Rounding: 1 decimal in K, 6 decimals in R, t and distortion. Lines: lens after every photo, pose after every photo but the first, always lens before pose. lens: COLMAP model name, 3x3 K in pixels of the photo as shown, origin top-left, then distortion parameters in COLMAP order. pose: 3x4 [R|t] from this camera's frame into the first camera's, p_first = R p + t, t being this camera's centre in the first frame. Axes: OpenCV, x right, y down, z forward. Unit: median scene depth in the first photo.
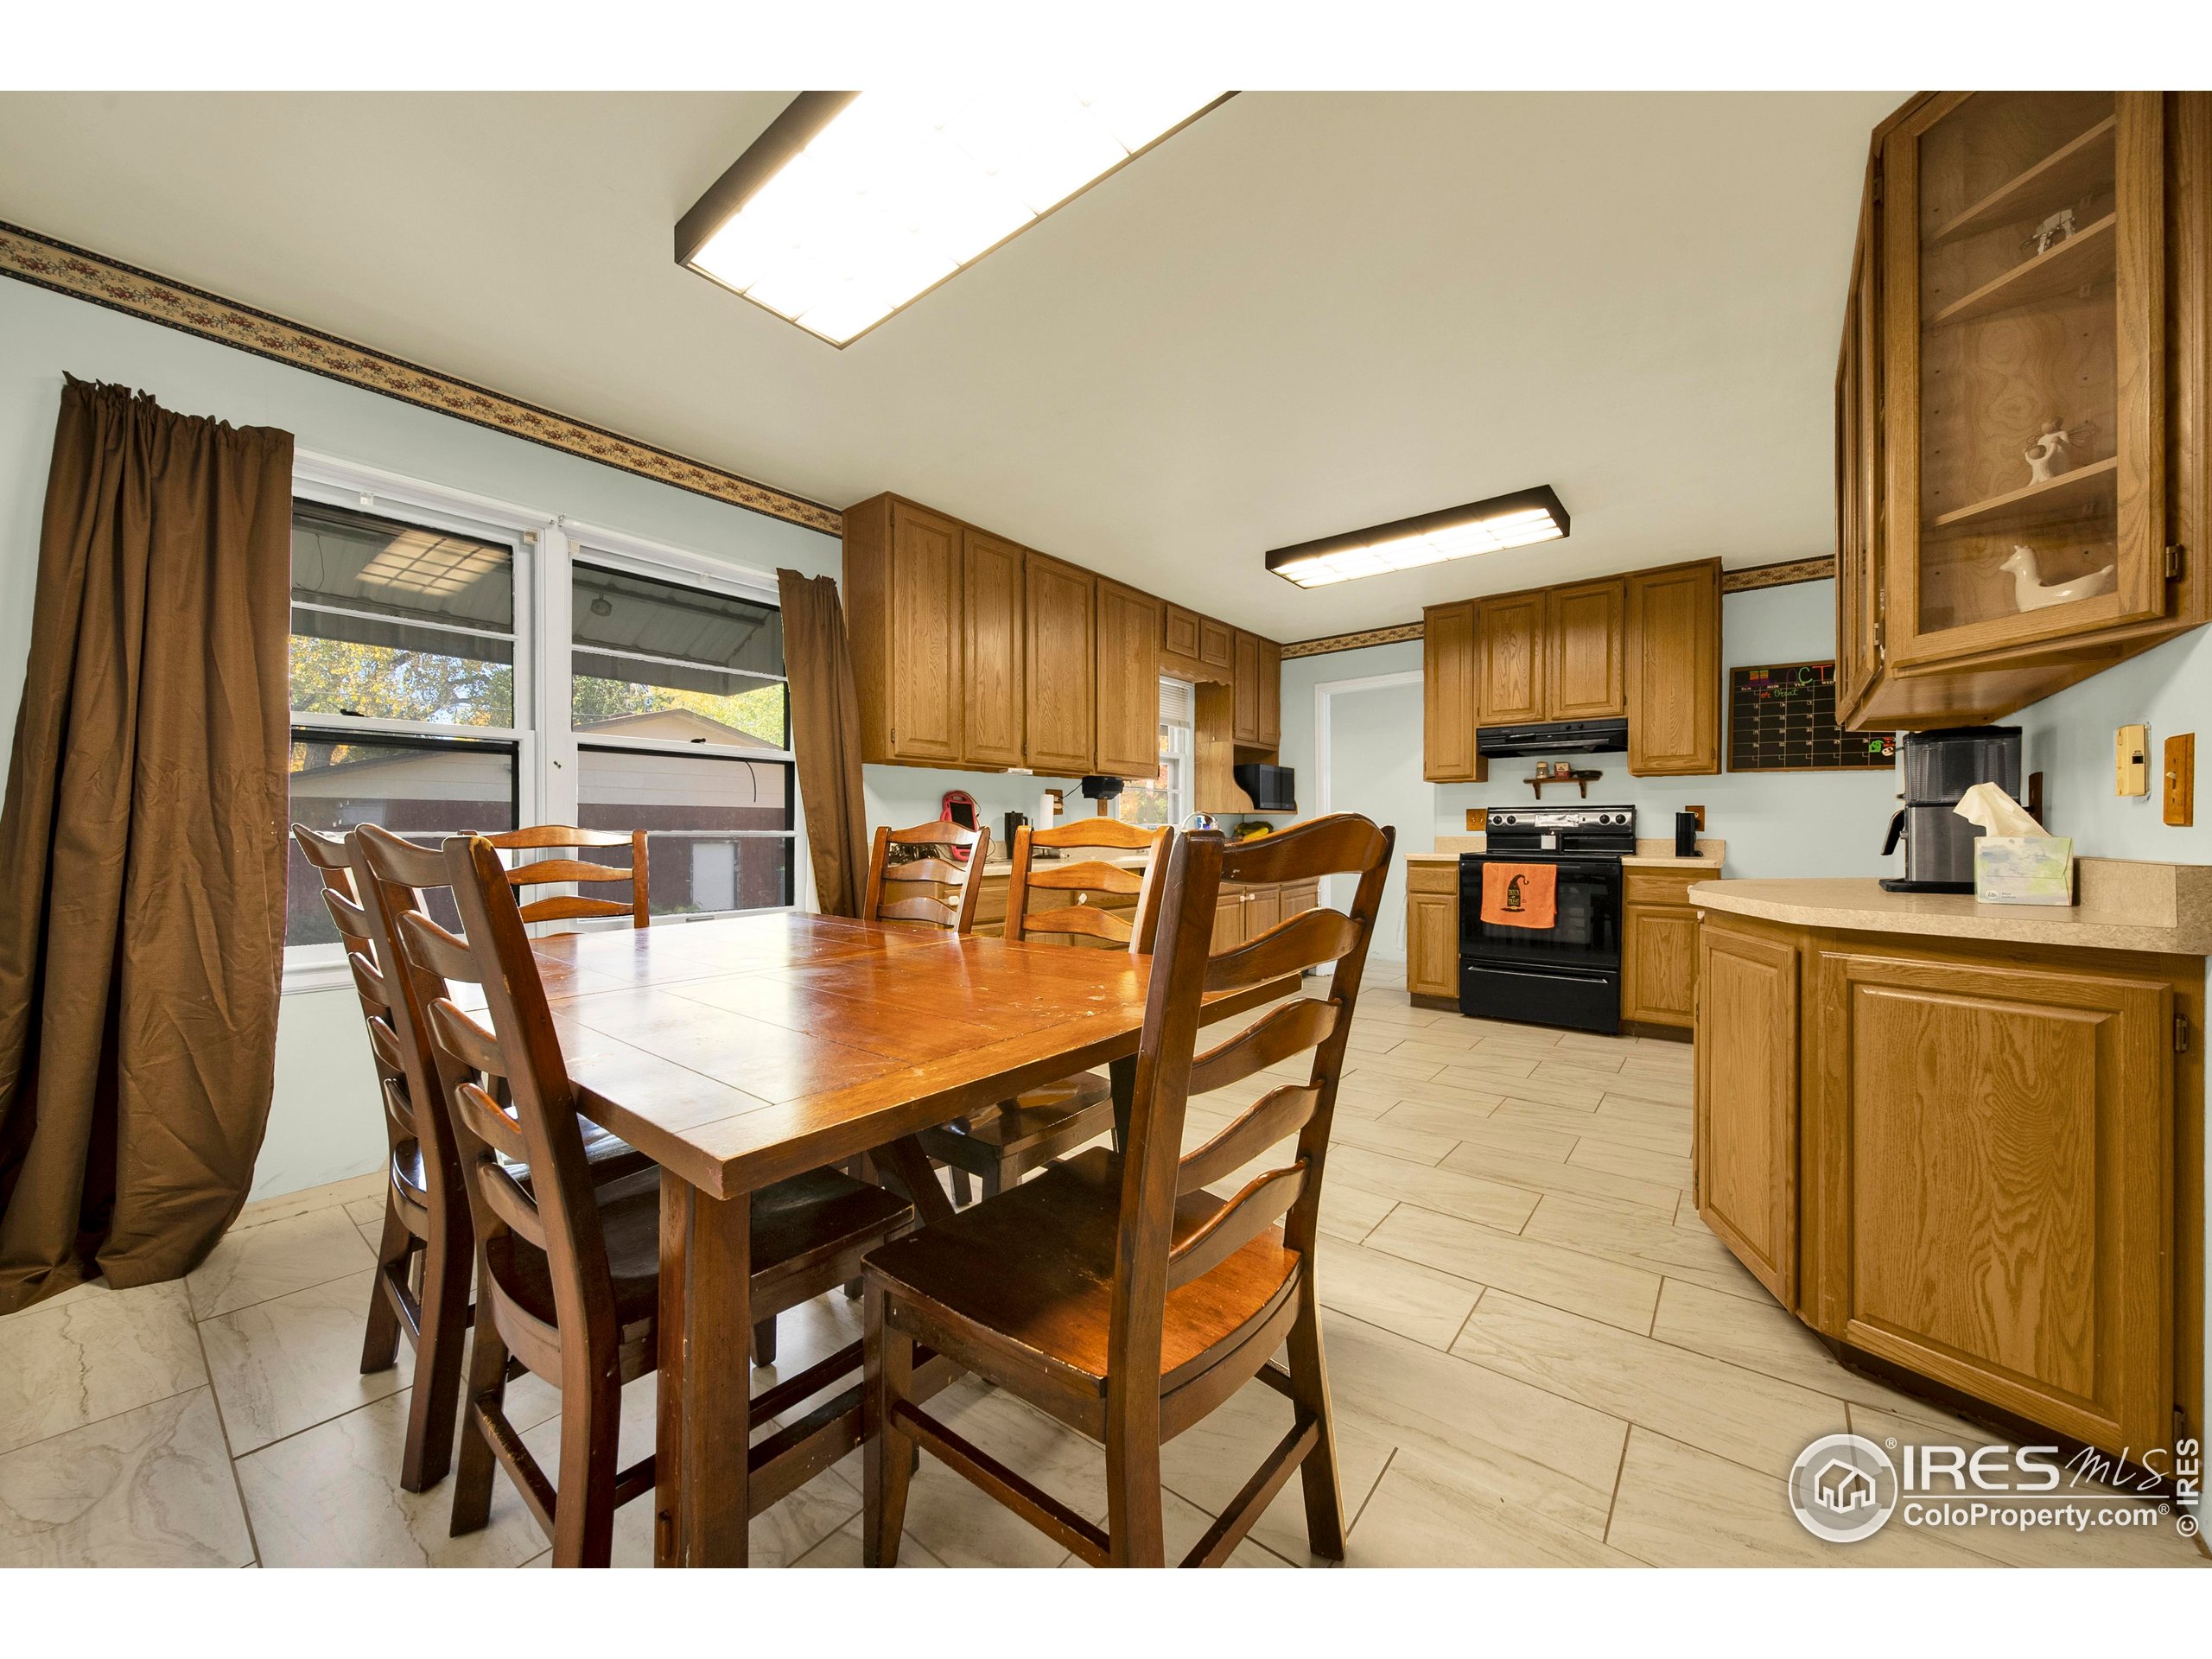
lens RADIAL K [[796.2, 0, 1106.3], [0, 796.2, 829.8], [0, 0, 1]] dist [0.004336, -0.000375]
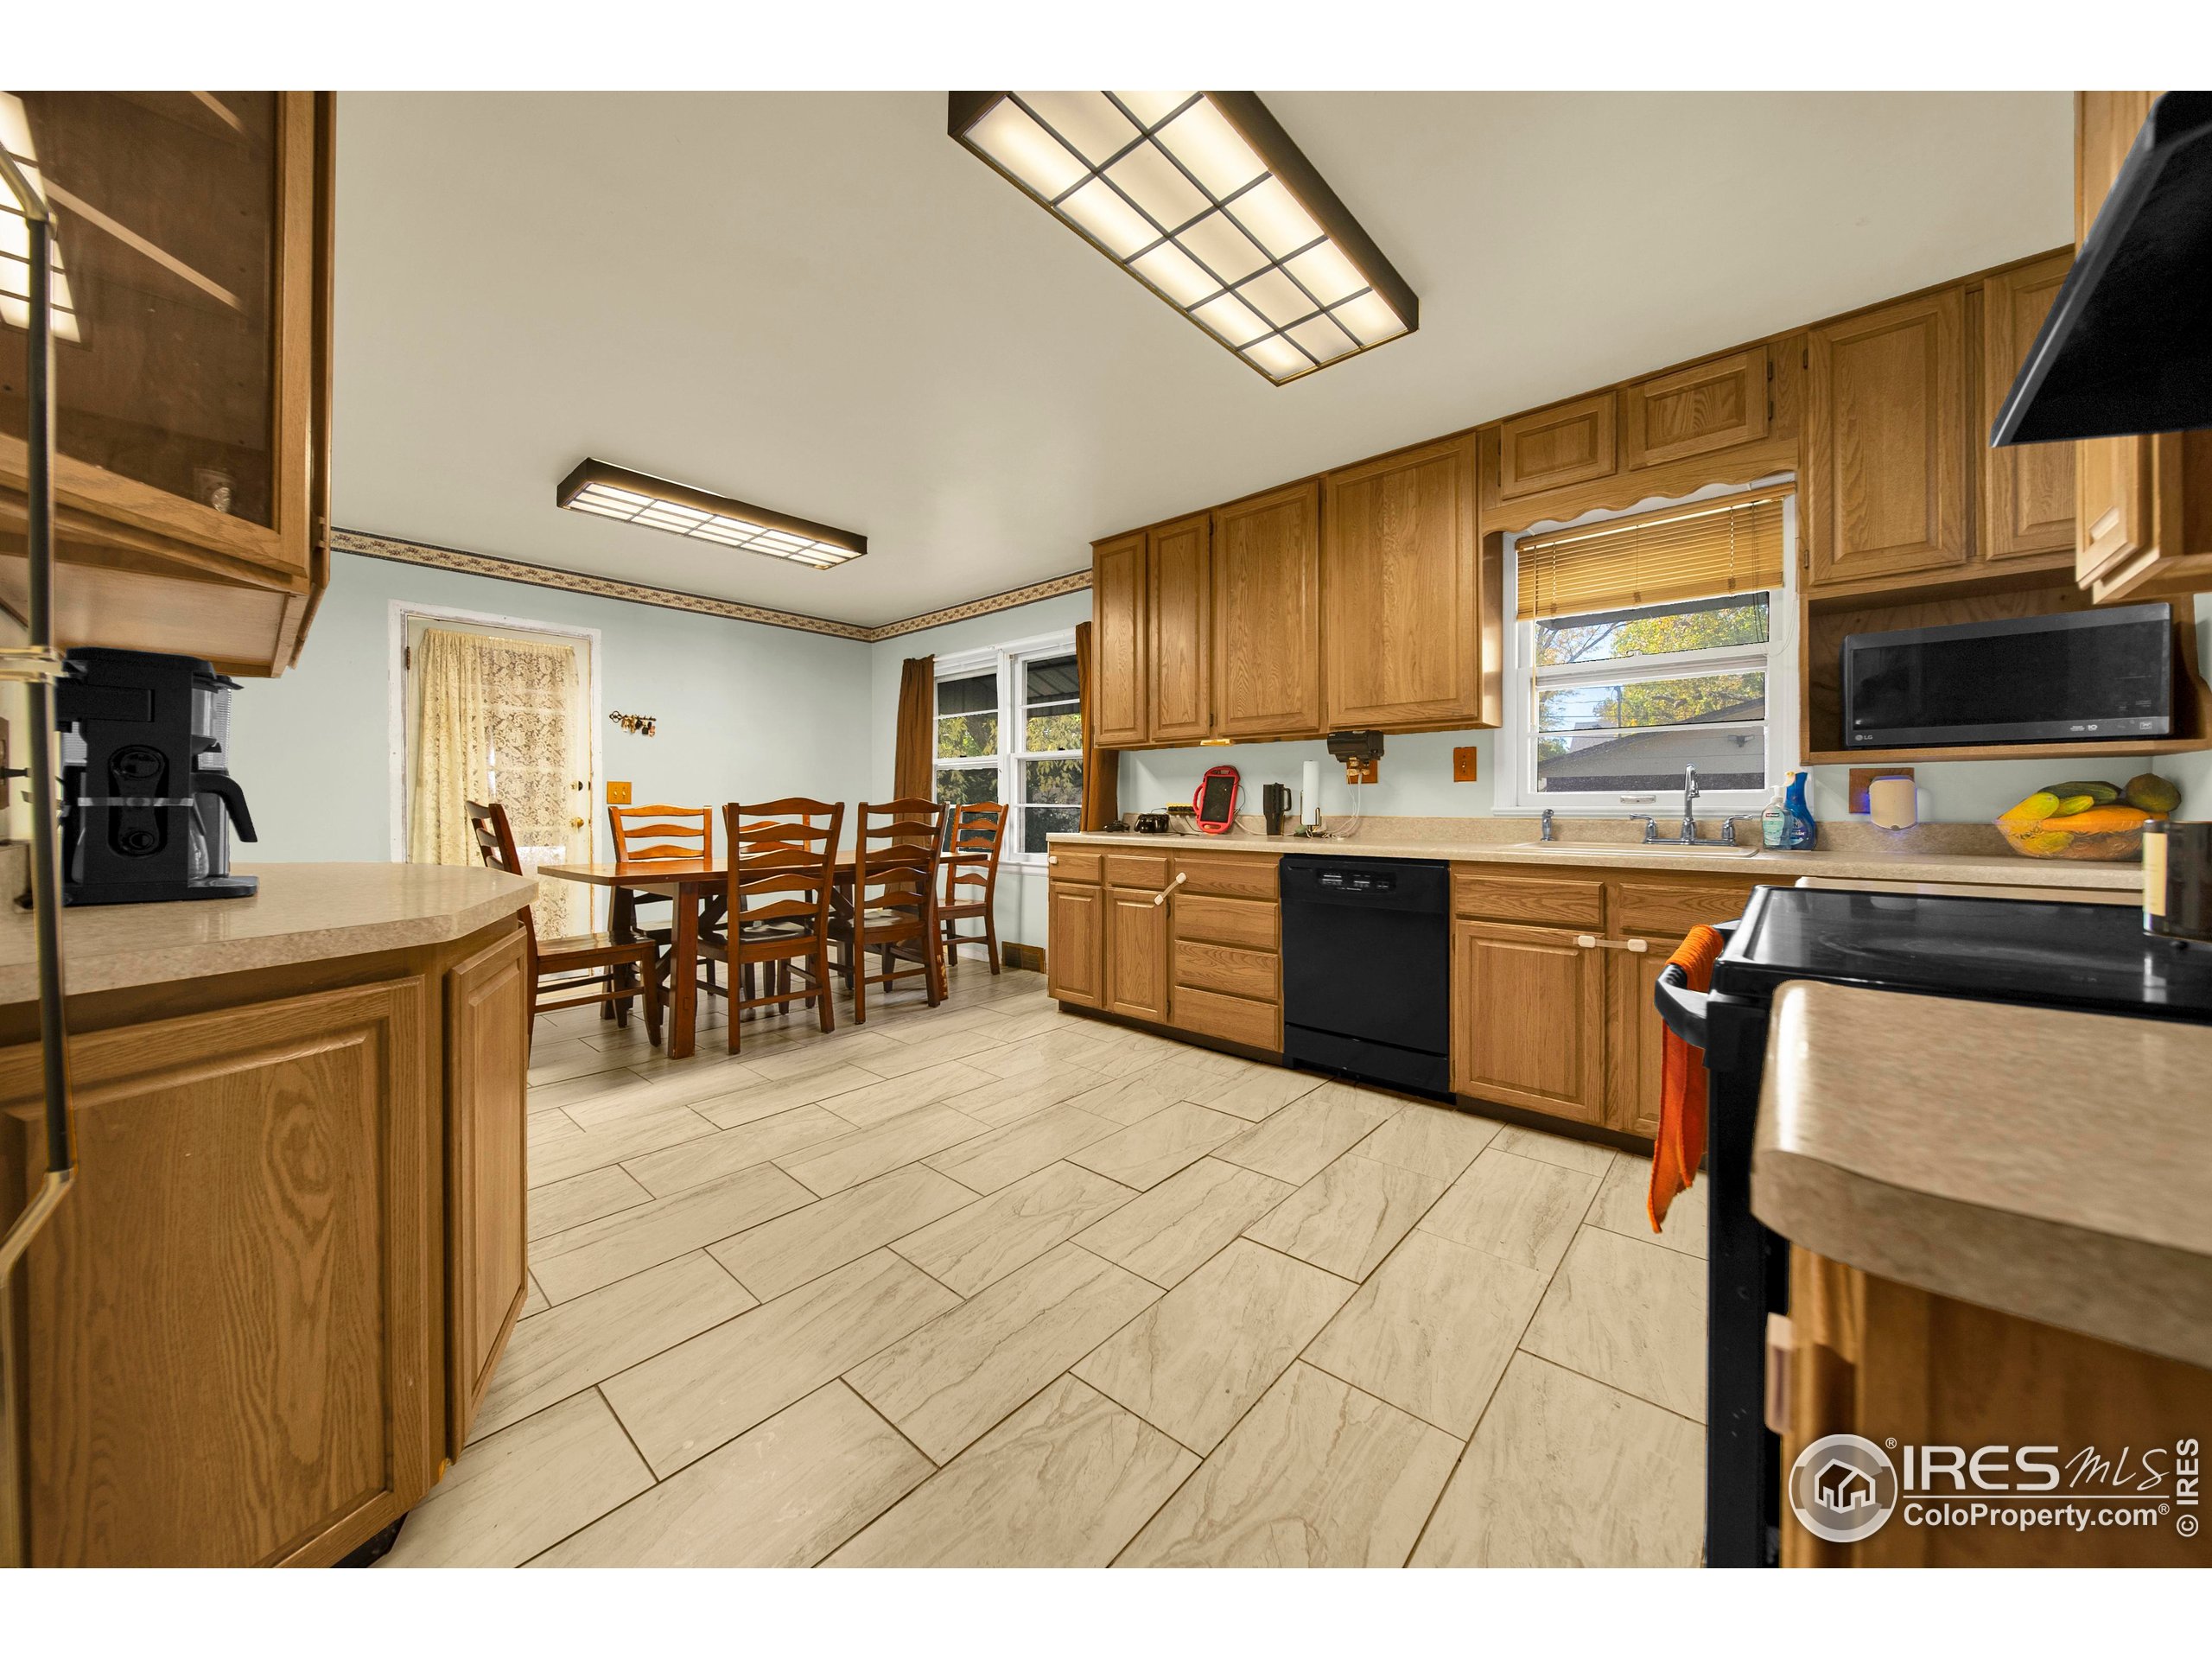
lens RADIAL K [[776.7, 0, 1115.1], [0, 776.7, 800.8], [0, 0, 1]] dist [-0.001714, -0.000040]
pose [[-0.028716, -0.000051, -0.999588, 0.857576], [0.002853, 0.999996, -0.000133, -0.003322], [0.999584, -0.002856, -0.028715, 0.932566]]
